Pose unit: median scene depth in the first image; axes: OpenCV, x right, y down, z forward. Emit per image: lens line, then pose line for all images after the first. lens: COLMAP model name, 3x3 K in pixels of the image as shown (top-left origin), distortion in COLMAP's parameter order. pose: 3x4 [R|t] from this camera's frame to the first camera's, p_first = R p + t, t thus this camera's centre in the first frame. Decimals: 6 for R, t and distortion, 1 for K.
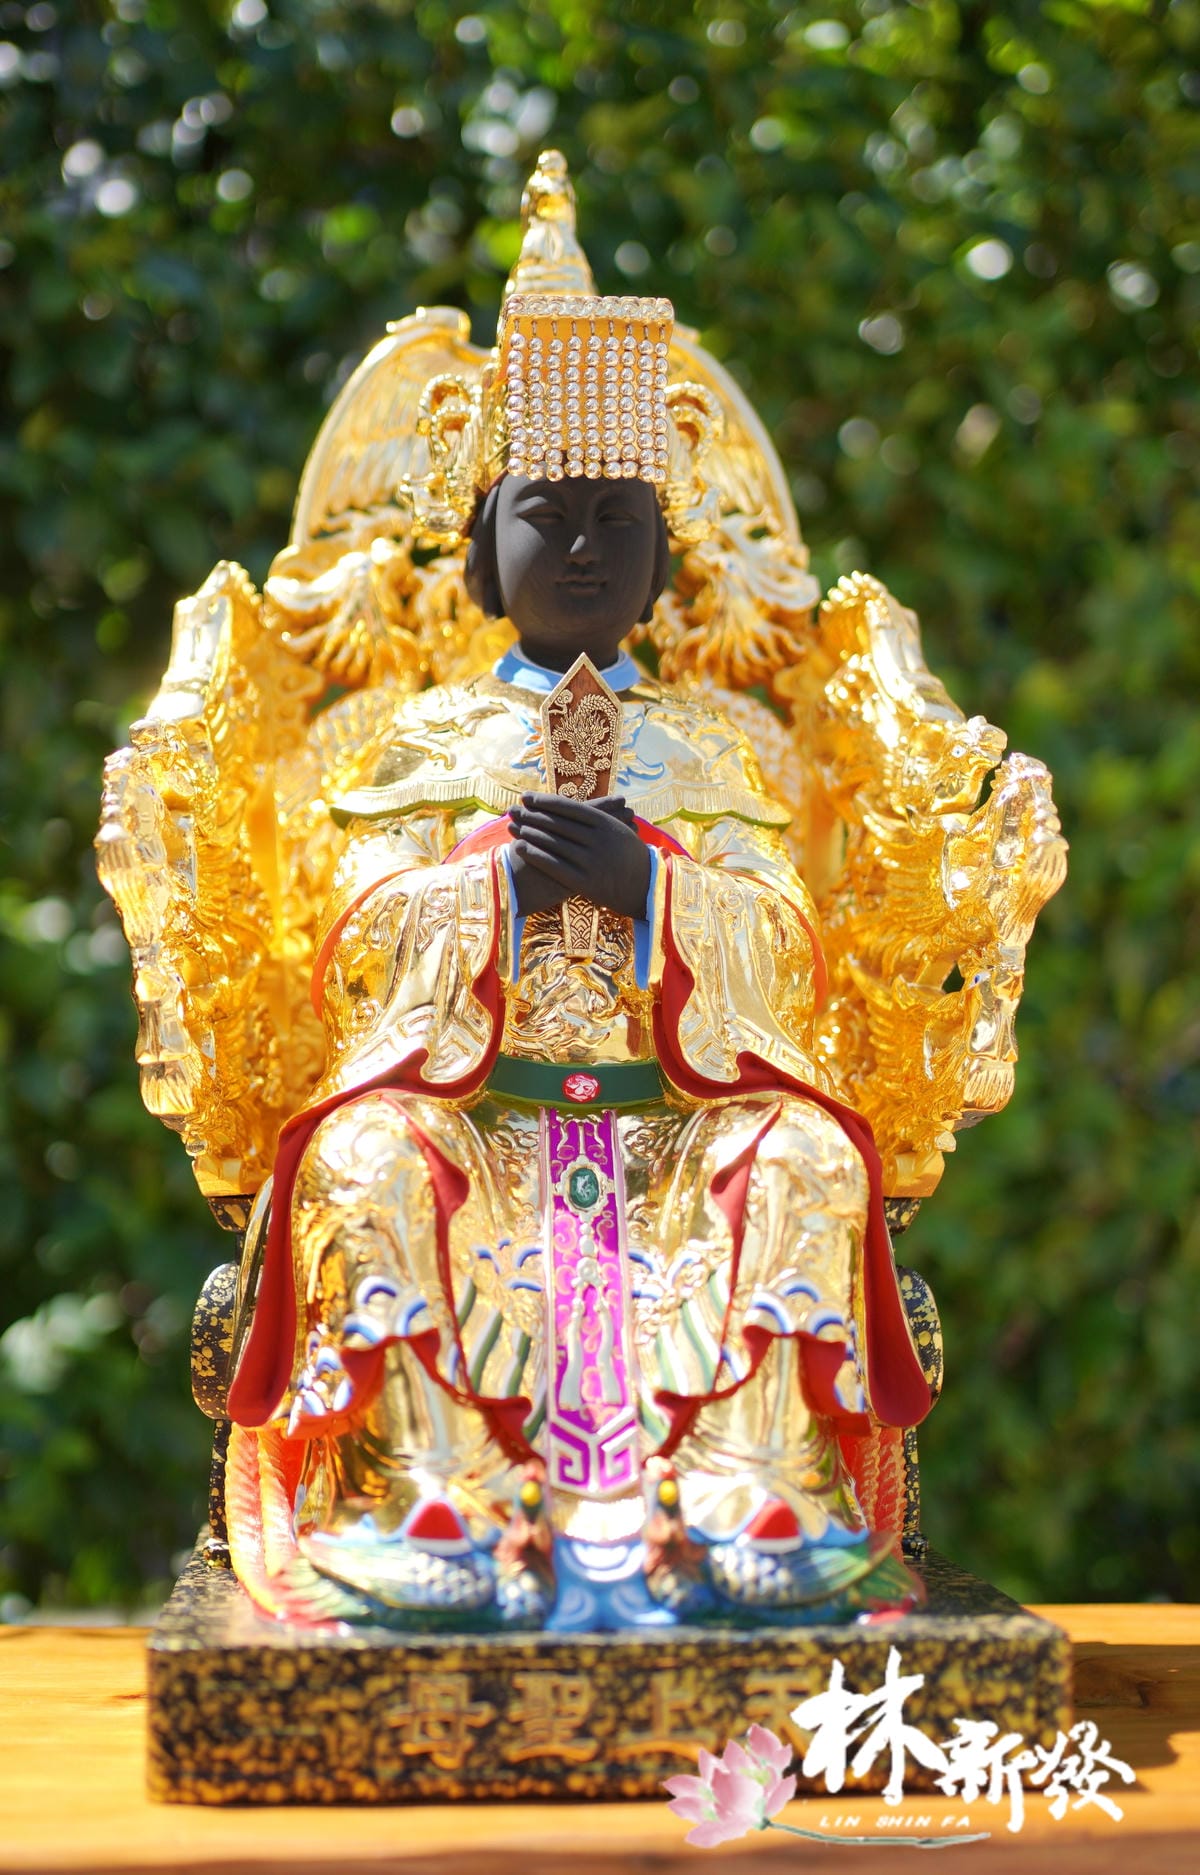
lens RADIAL K [[2367.5, 0, 500.6], [0, 2367.5, 935.2], [0, 0, 1]] dist [-0.006311, -0.002335]
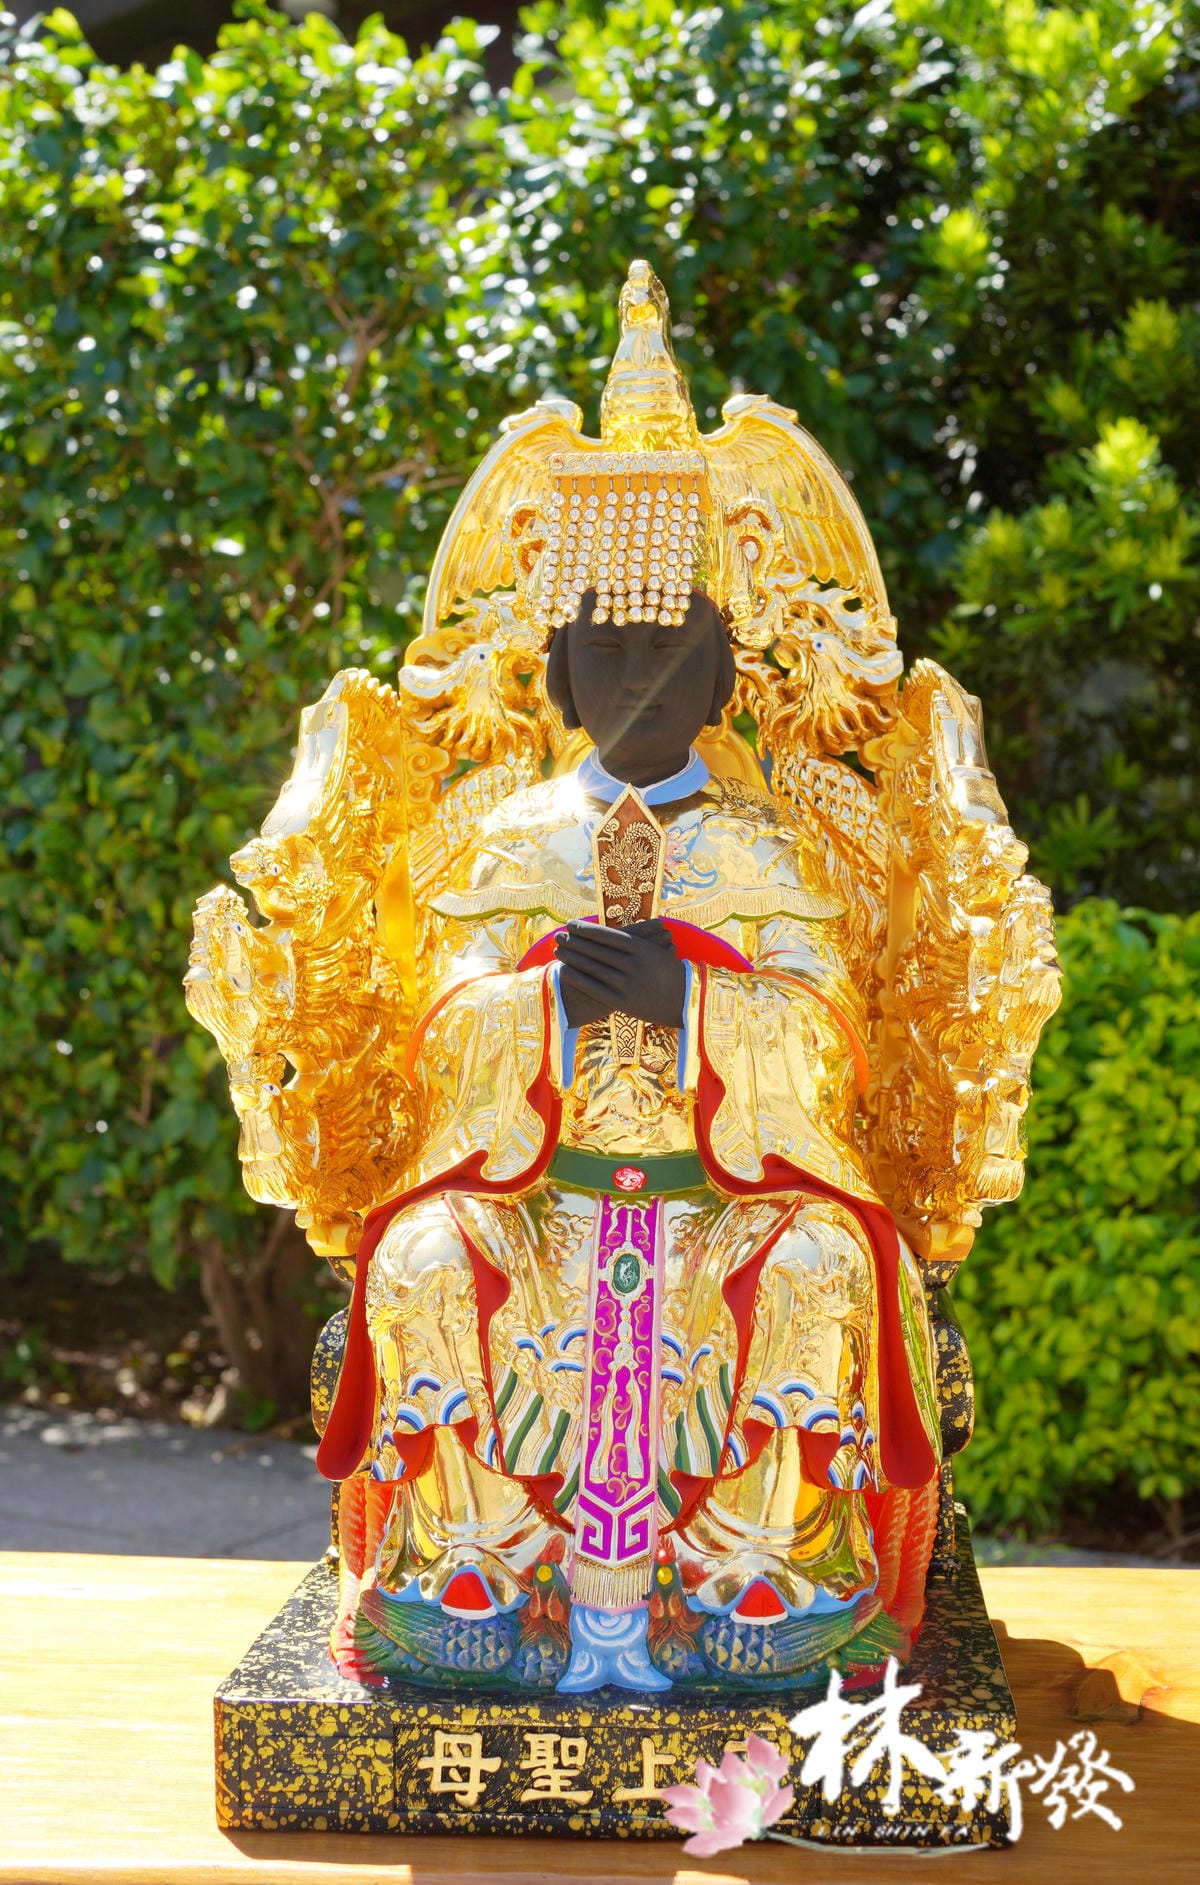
lens RADIAL K [[2131.4, 0, 652.4], [0, 2131.4, 941.9], [0, 0, 1]] dist [-0.002481, -0.002851]
pose [[0.990916, -0.004439, -0.134407, 0.190875], [0.021366, 0.991957, 0.124763, -0.181890], [0.132772, -0.126501, 0.983041, 0.027584]]
